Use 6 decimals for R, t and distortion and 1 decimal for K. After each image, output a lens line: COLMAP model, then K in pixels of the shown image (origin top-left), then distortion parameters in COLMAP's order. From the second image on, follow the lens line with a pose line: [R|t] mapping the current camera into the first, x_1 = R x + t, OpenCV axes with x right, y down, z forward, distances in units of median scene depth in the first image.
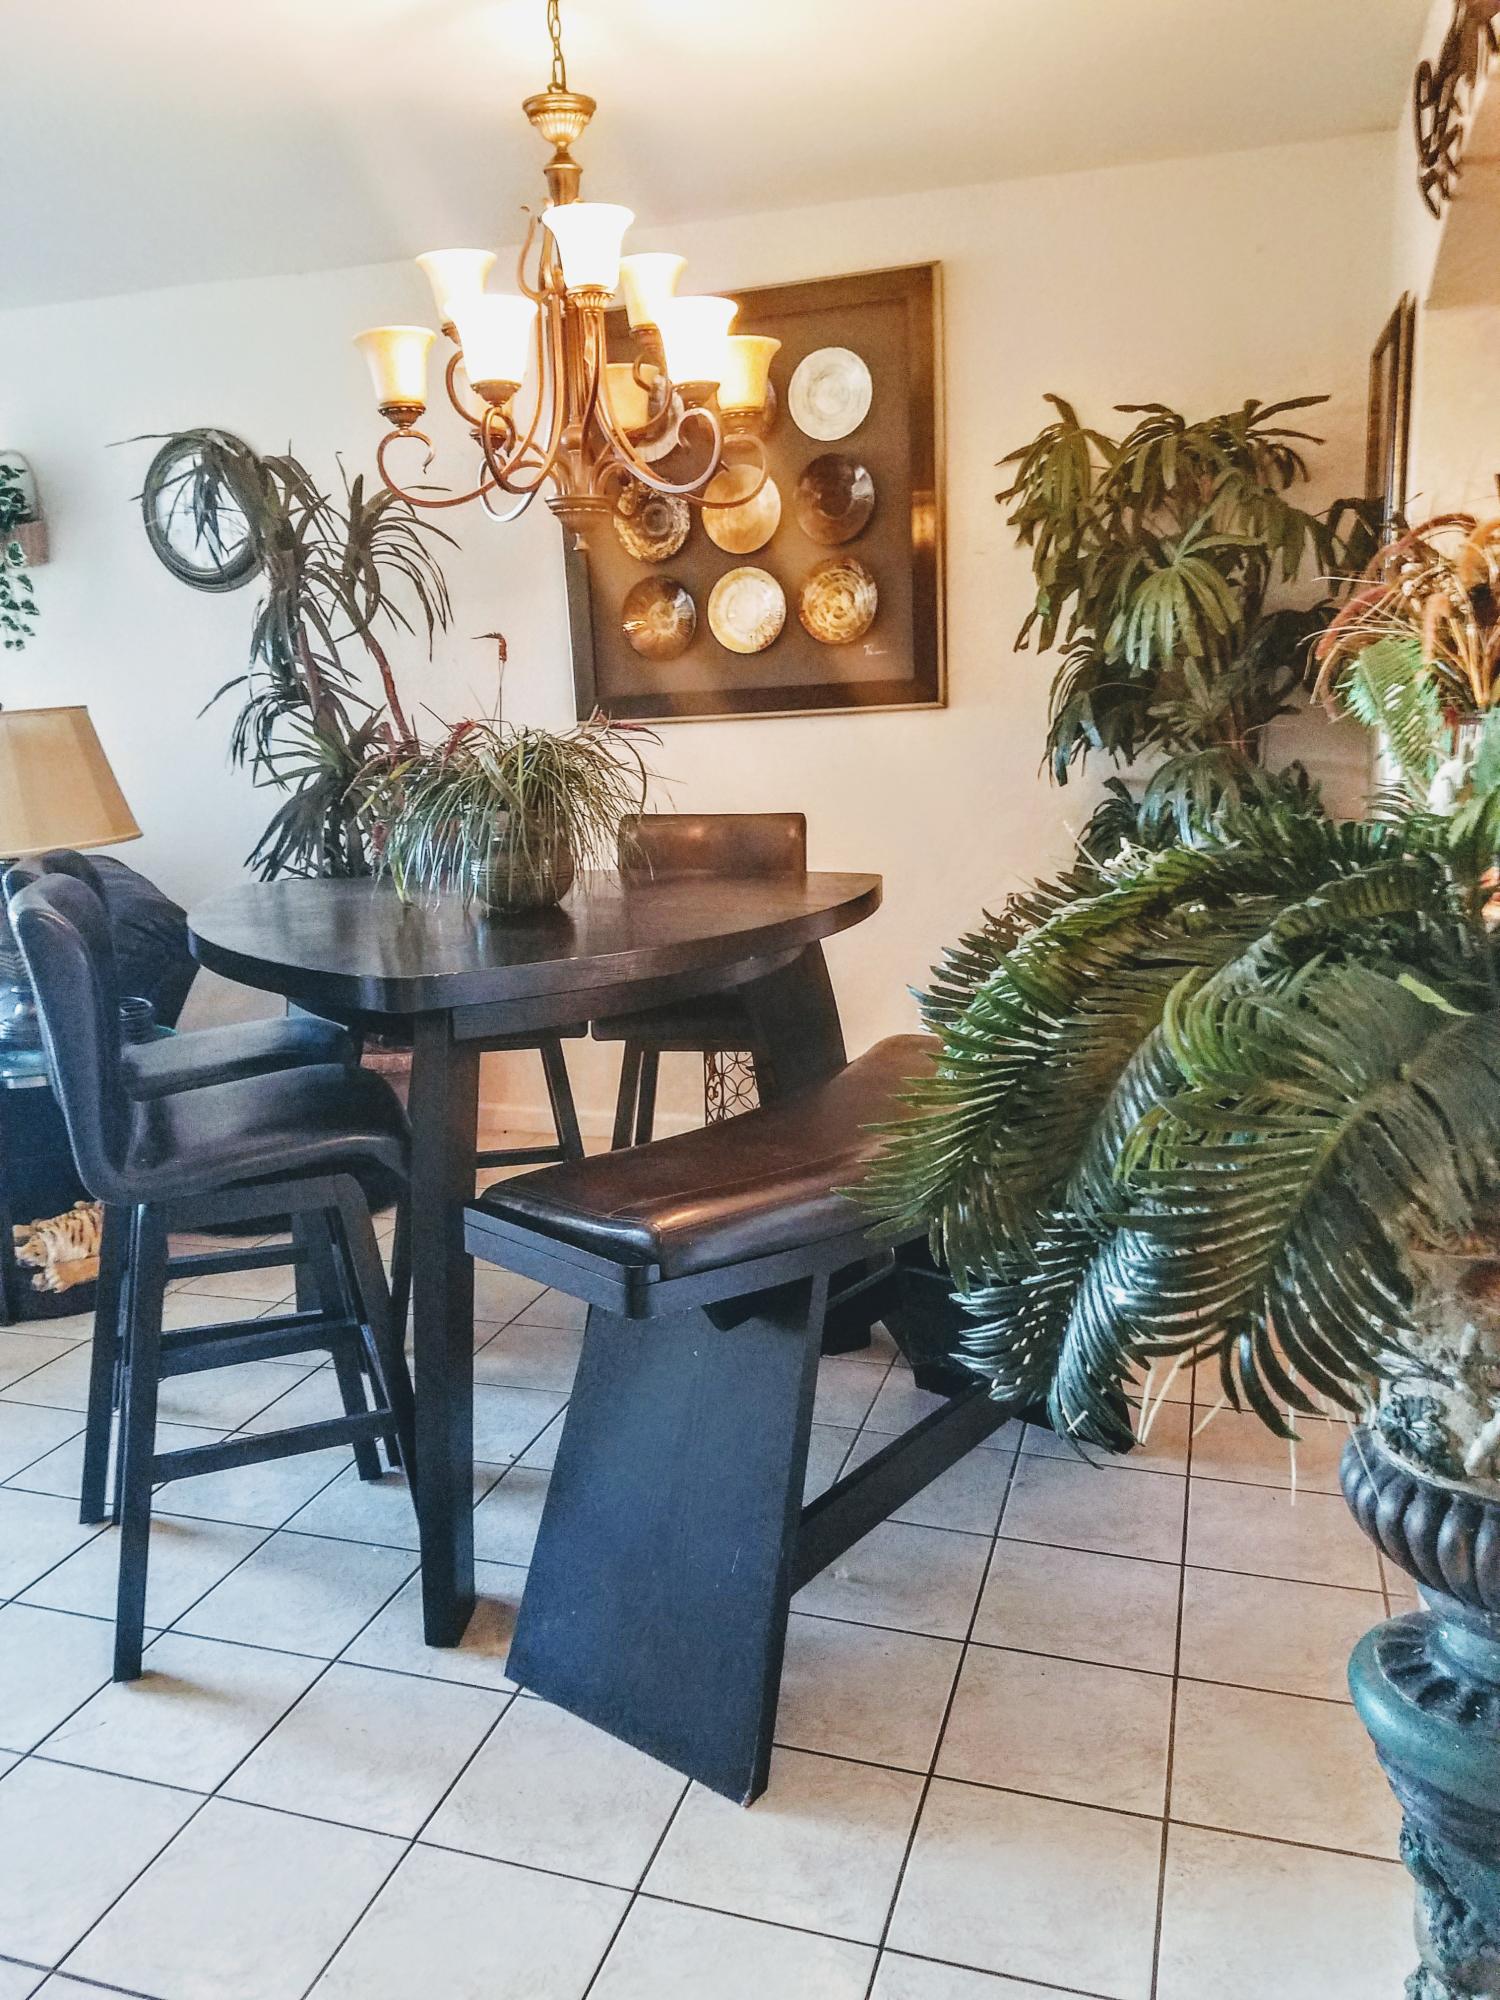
lens RADIAL K [[1549.7, 0, 690.6], [0, 1549.7, 999.3], [0, 0, 1]] dist [0.320420, -0.578442]
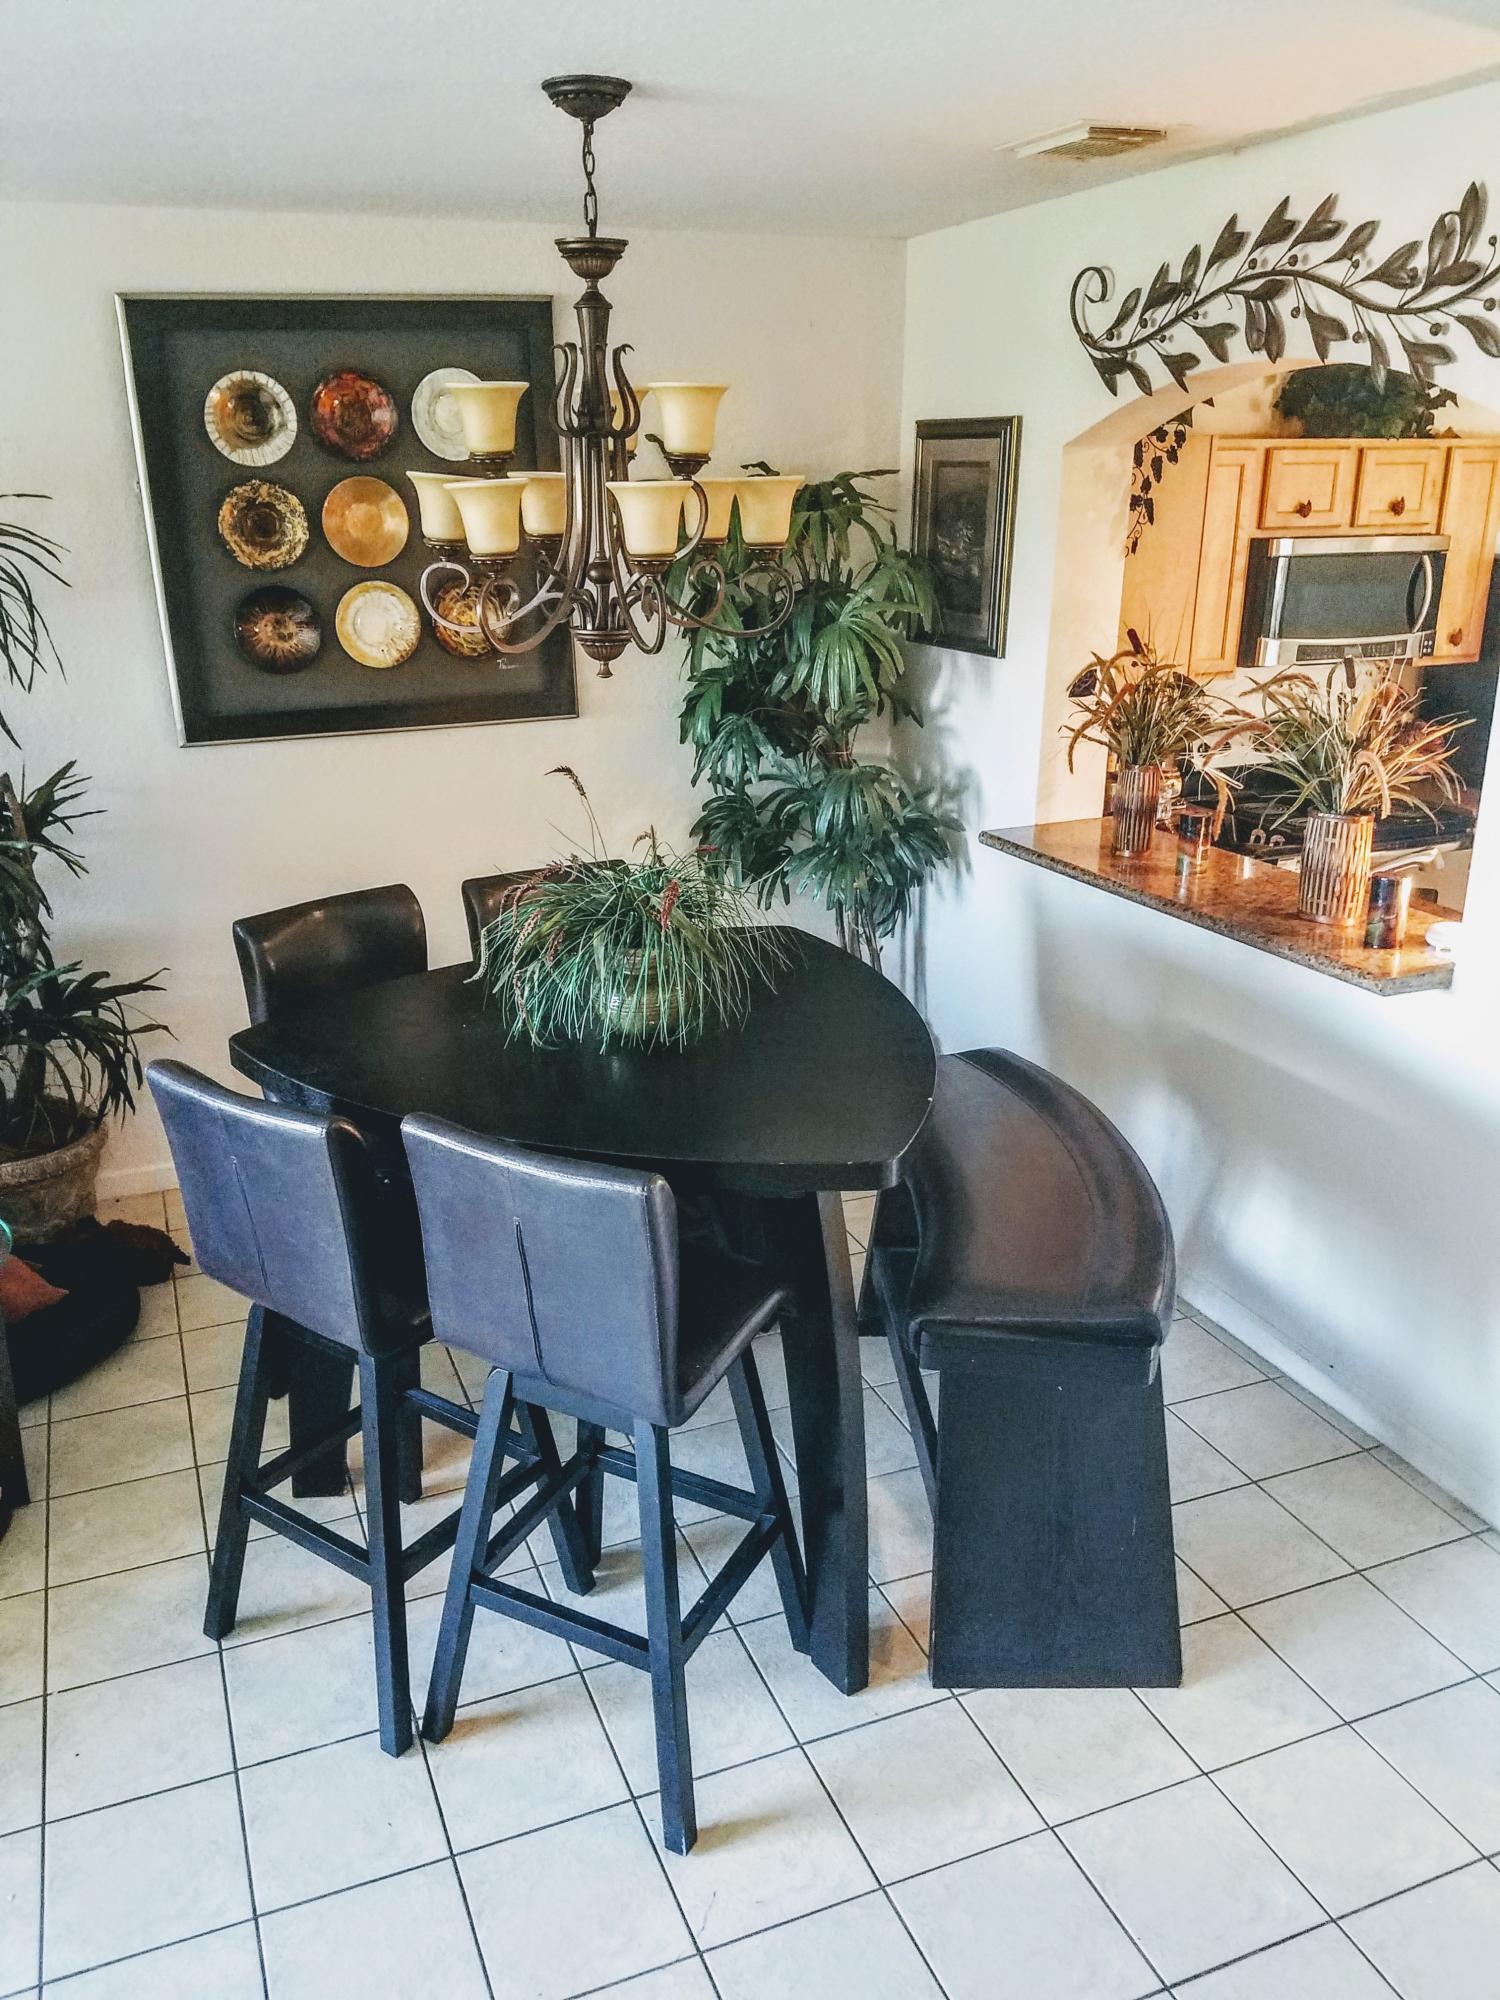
lens RADIAL K [[1549.7, 0, 690.6], [0, 1549.7, 999.3], [0, 0, 1]] dist [0.320420, -0.578442]
pose [[0.763276, -0.193778, 0.616328, -0.468639], [0.110303, 0.979040, 0.171215, -0.166667], [-0.636587, -0.062702, 0.768652, 0.106048]]
